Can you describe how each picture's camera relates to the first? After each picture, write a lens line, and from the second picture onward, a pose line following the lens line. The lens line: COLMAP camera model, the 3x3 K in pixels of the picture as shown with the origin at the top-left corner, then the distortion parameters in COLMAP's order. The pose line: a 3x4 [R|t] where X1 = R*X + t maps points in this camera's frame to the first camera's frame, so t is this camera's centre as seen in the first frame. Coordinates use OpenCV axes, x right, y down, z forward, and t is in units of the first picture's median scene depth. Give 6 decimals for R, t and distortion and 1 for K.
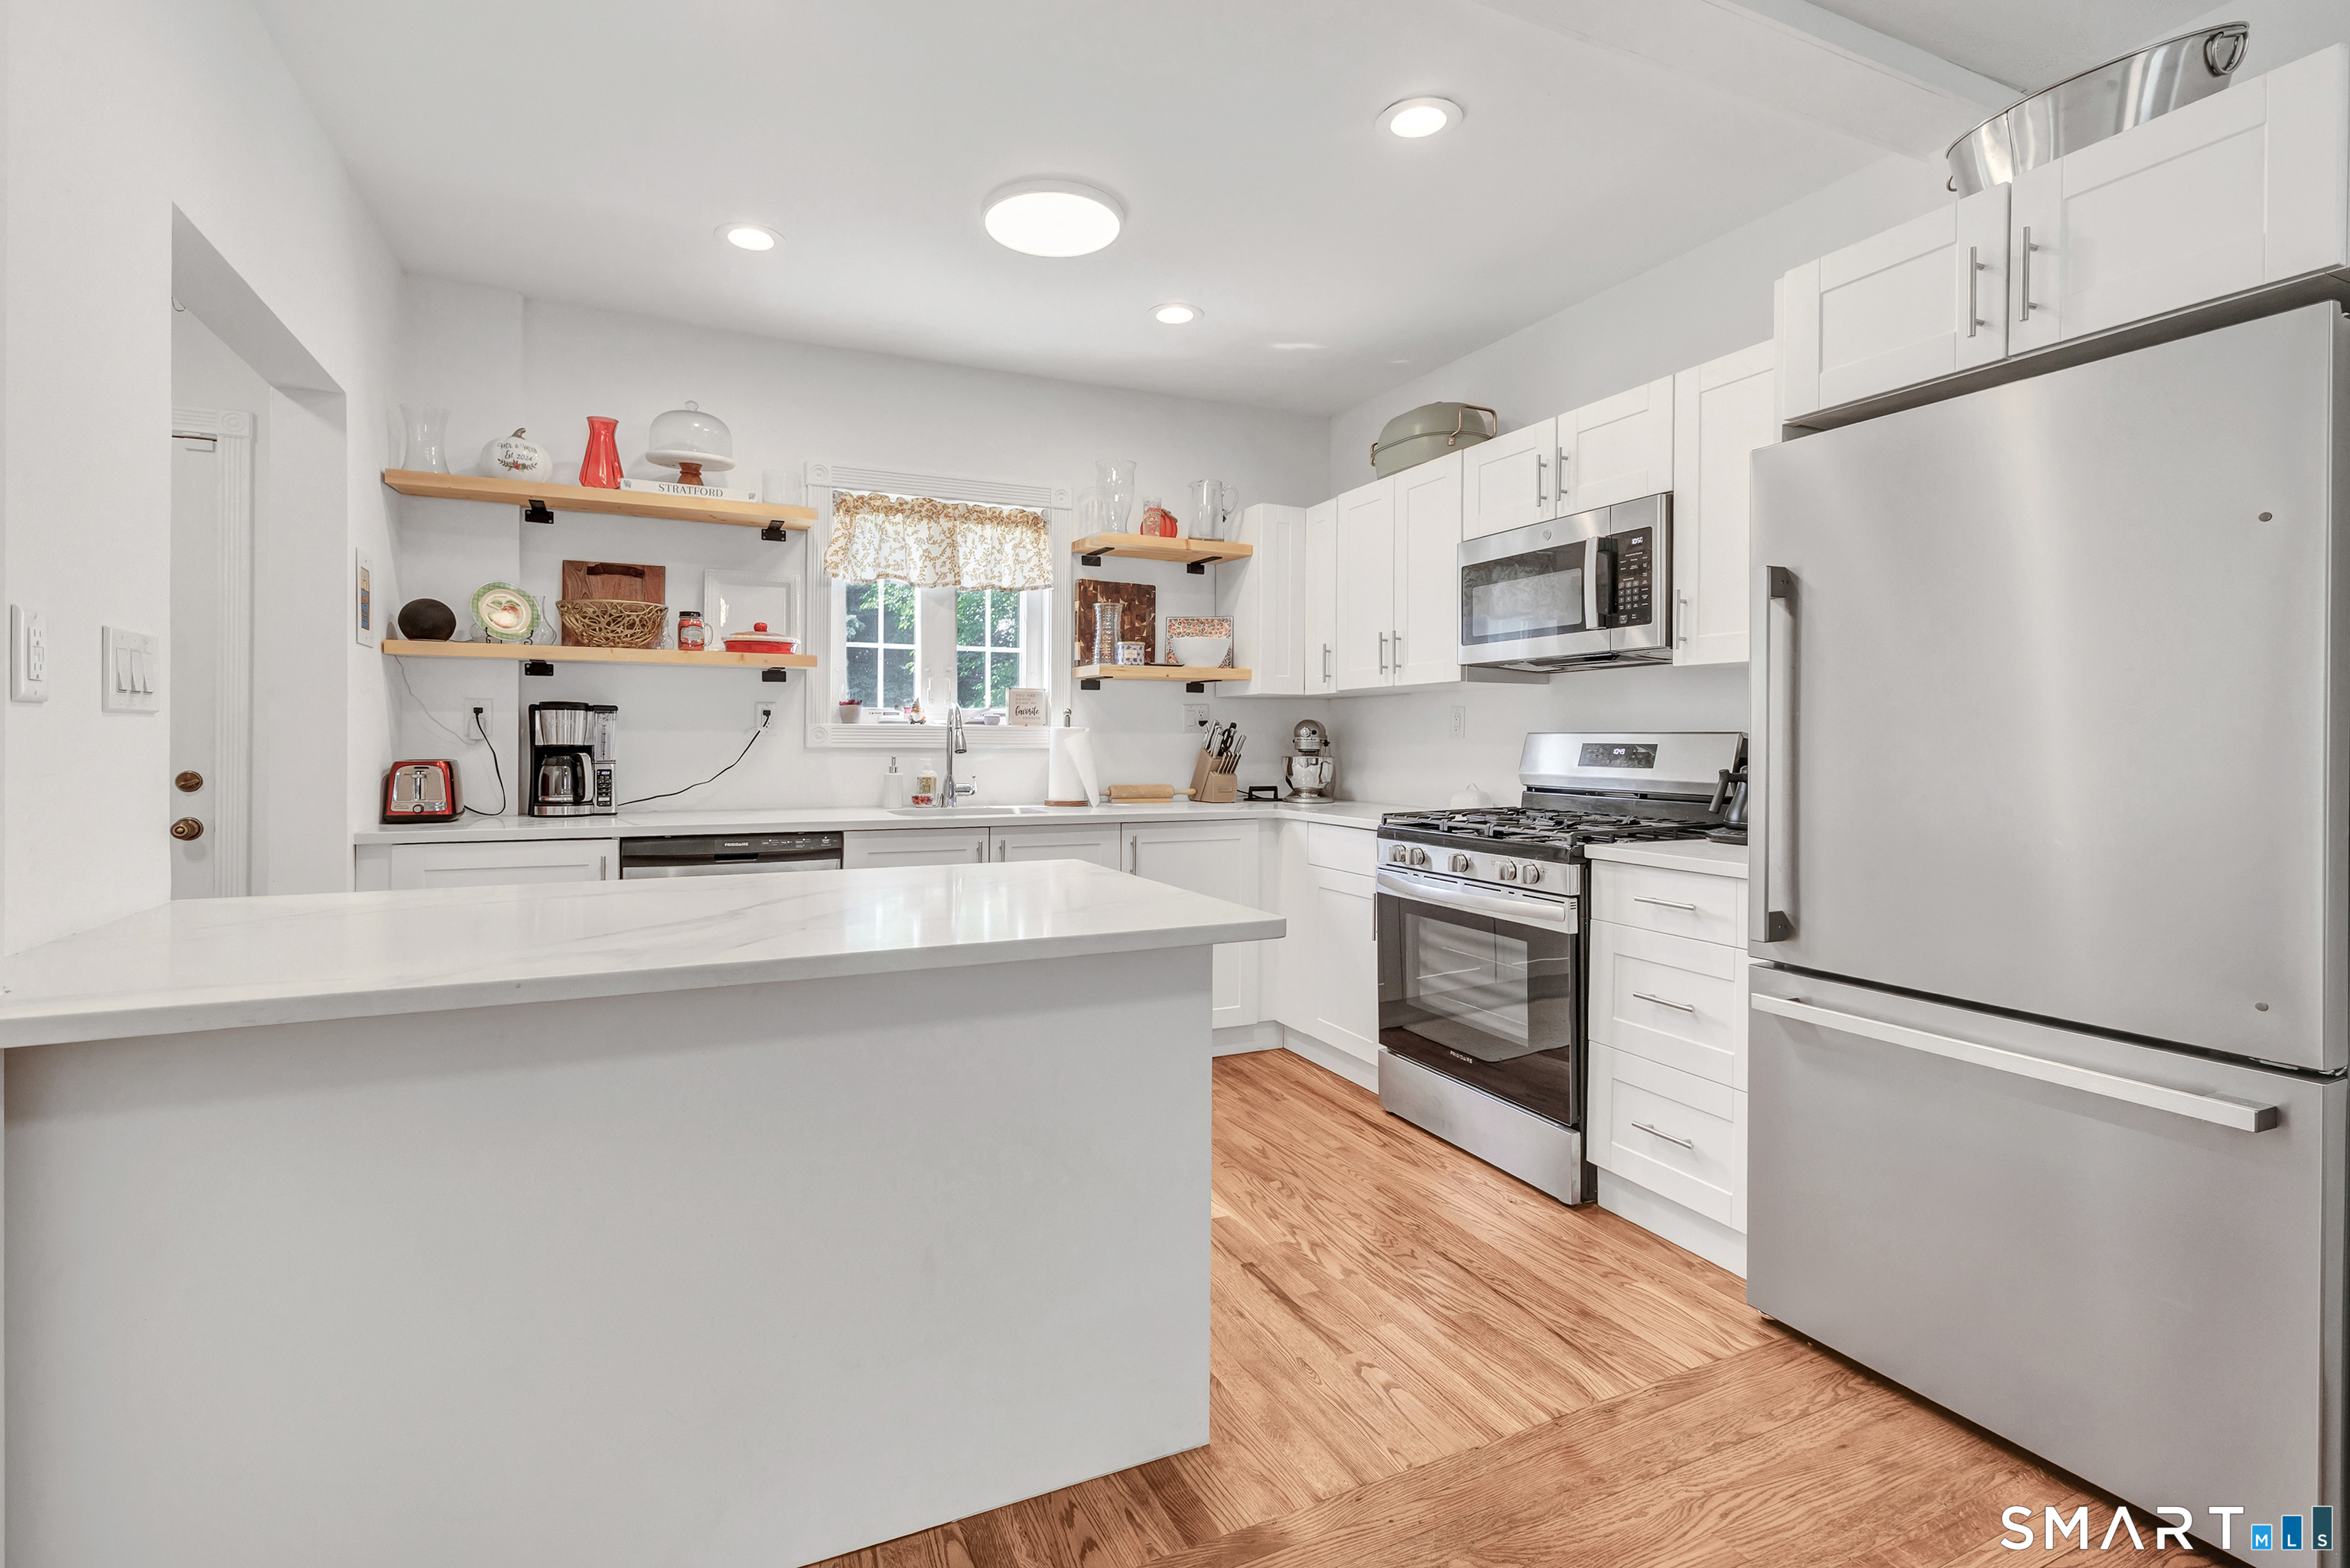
lens RADIAL K [[1016.4, 0, 1110.1], [0, 1016.4, 738.0], [0, 0, 1]] dist [-0.000197, 0.000044]
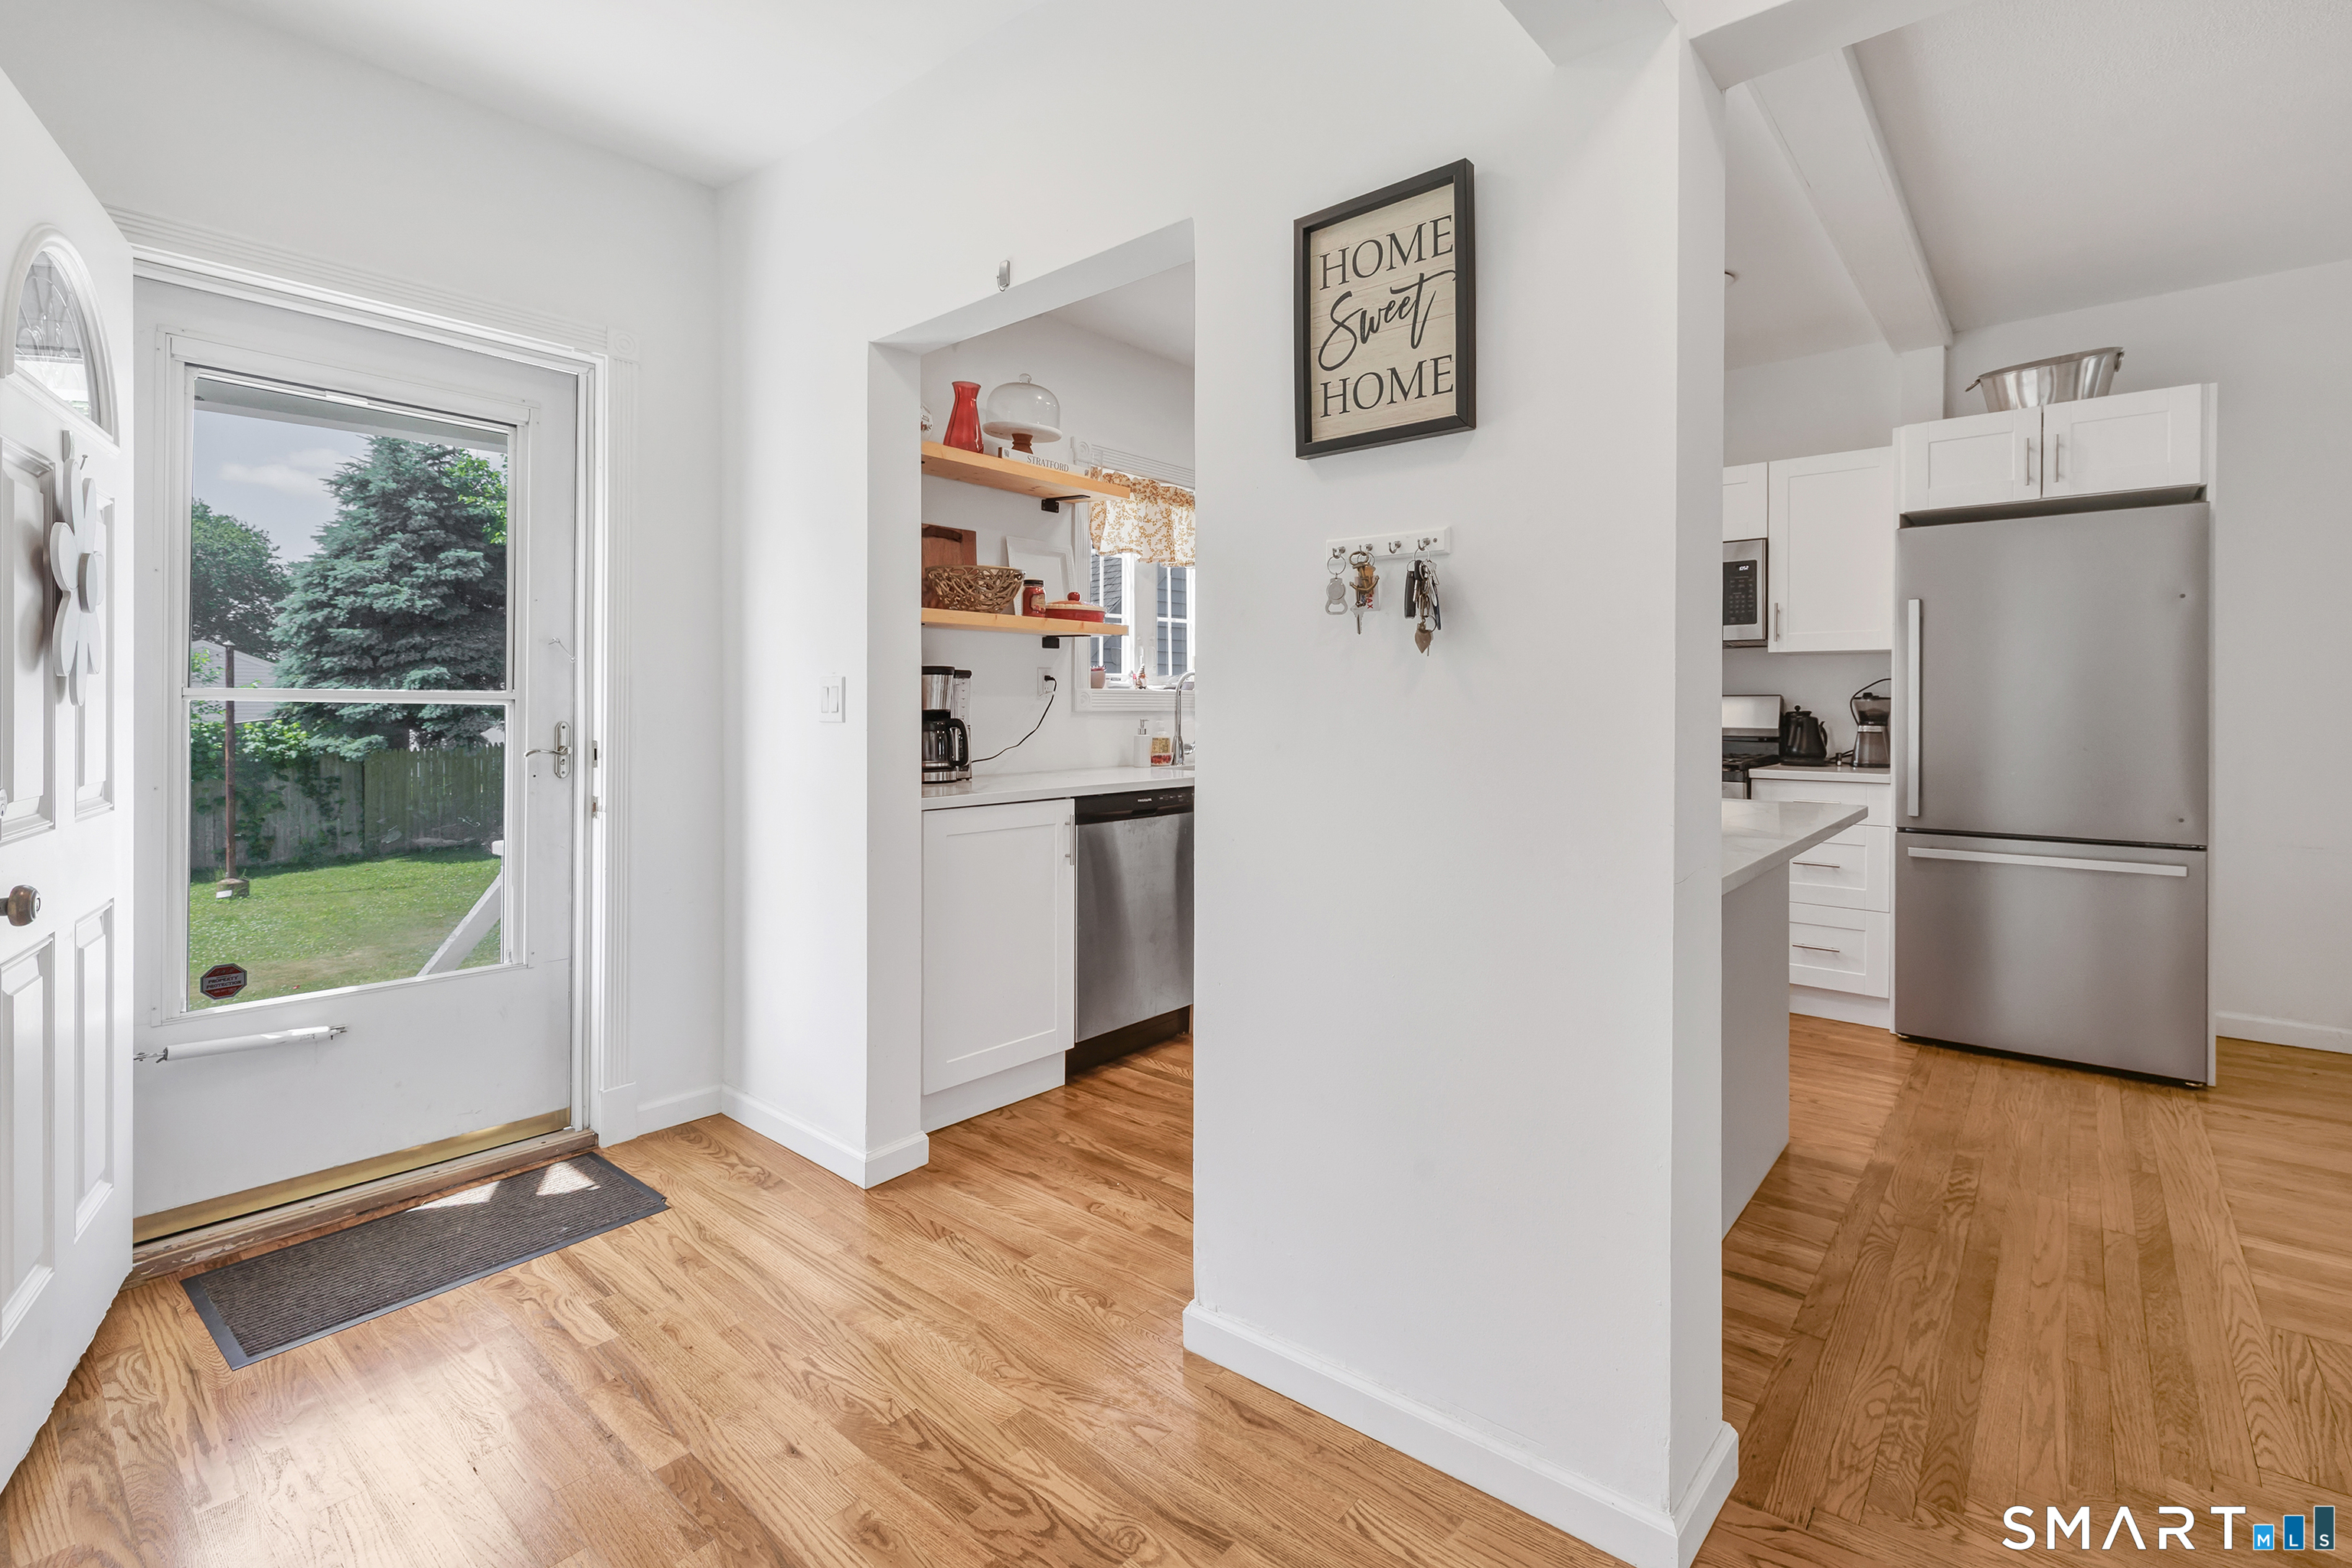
lens RADIAL K [[1004.3, 0, 1300.9], [0, 1004.3, 703.2], [0, 0, 1]] dist [-0.000490, -0.000027]
pose [[0.891681, -0.005710, 0.452628, -0.632009], [0.005358, 0.999984, 0.002060, 0.000072], [-0.452633, 0.000588, 0.891697, -0.028781]]
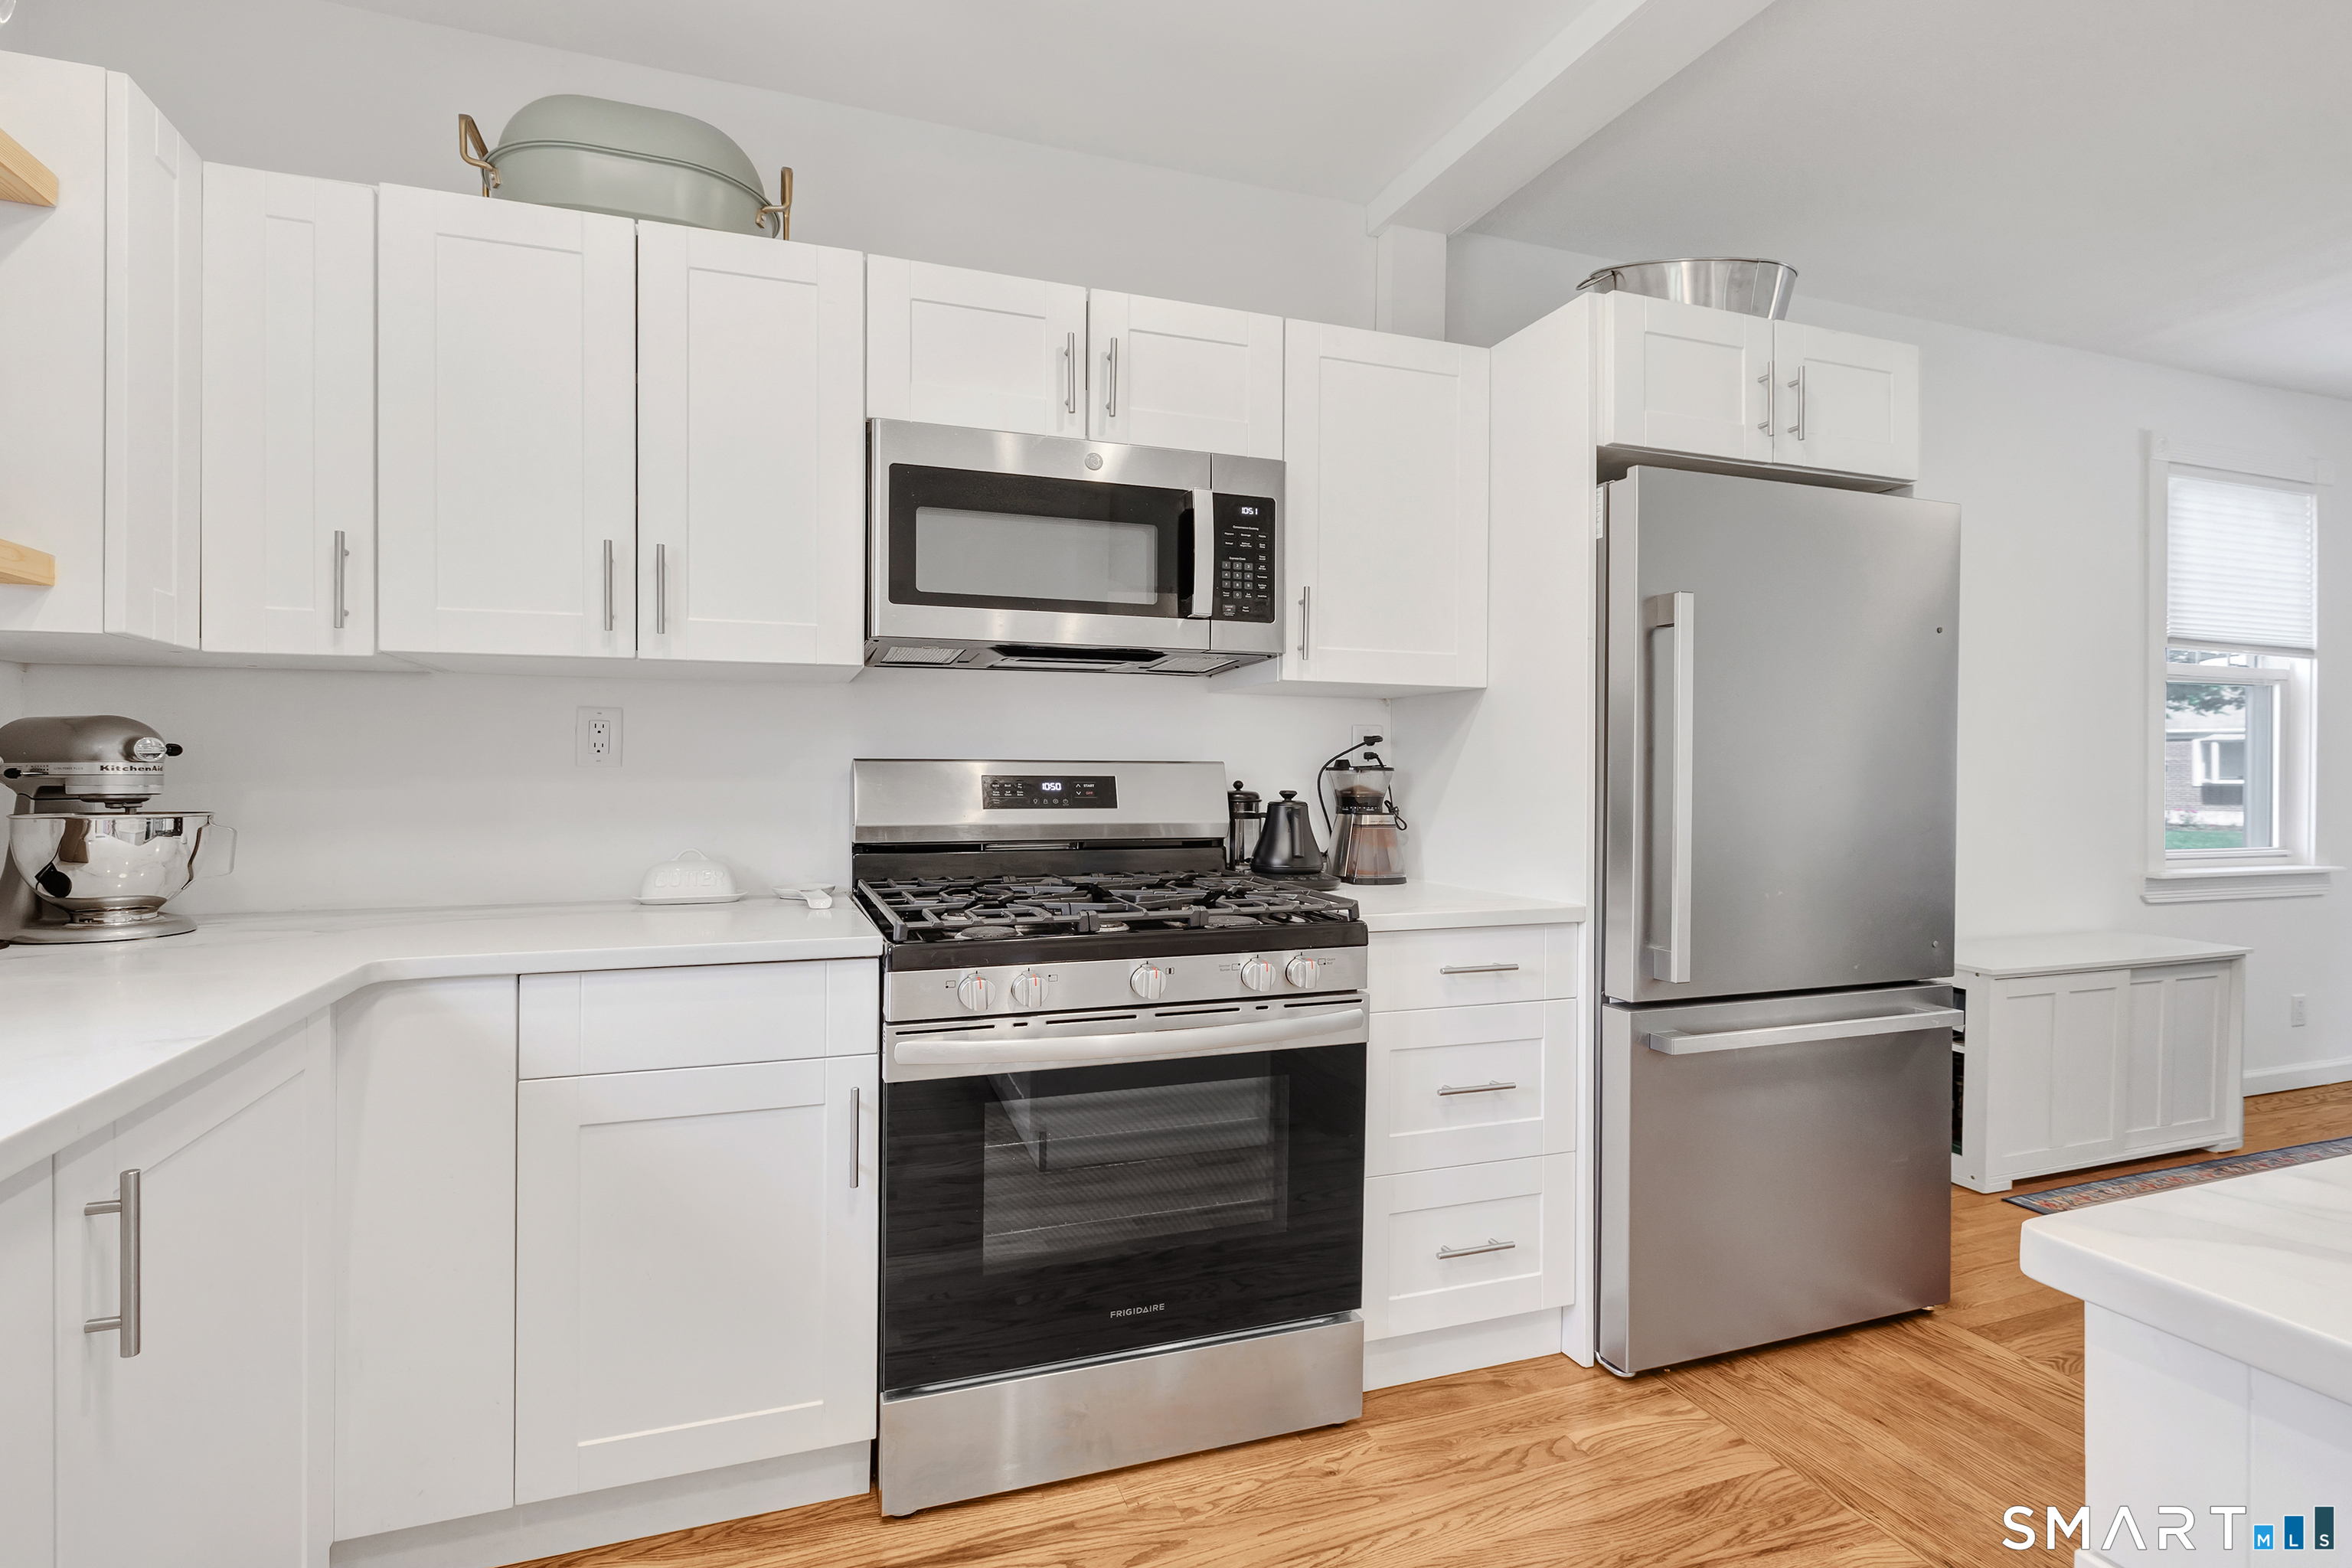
lens RADIAL K [[1023.7, 0, 1226.5], [0, 1023.7, 773.8], [0, 0, 1]] dist [-0.000626, 0.000015]
pose [[0.084181, -0.003946, 0.996443, -0.212790], [-0.003324, 0.999985, 0.004241, 0.000485], [-0.996445, -0.003669, 0.084166, 0.799345]]
